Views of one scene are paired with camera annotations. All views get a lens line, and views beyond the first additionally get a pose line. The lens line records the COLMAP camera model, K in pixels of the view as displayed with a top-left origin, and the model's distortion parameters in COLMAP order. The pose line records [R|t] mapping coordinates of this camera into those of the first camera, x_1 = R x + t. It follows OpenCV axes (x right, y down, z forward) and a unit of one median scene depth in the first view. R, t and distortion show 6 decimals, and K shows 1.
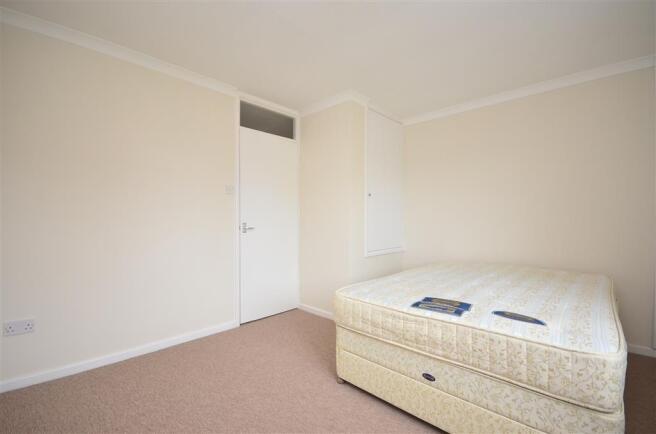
lens RADIAL K [[288.2, 0, 328.0], [0, 288.2, 217.0], [0, 0, 1]] dist [-0.000367, -0.000139]
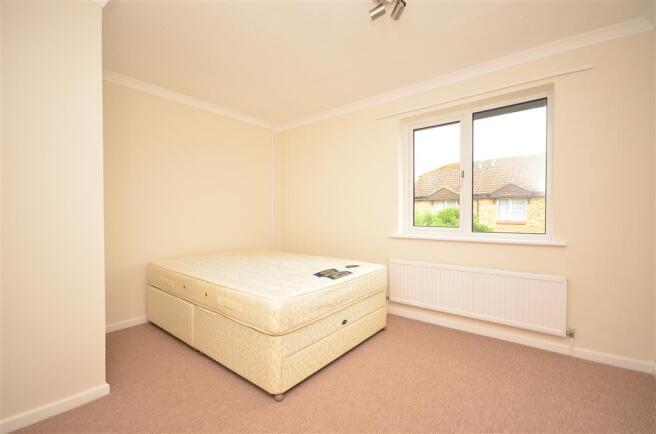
lens RADIAL K [[288.2, 0, 328.0], [0, 288.2, 217.0], [0, 0, 1]] dist [-0.000367, -0.000139]
pose [[-0.086450, -0.000179, 0.996256, -0.959852], [0.001943, 0.999998, 0.000348, 0.016379], [-0.996254, 0.001966, -0.086450, 1.050649]]
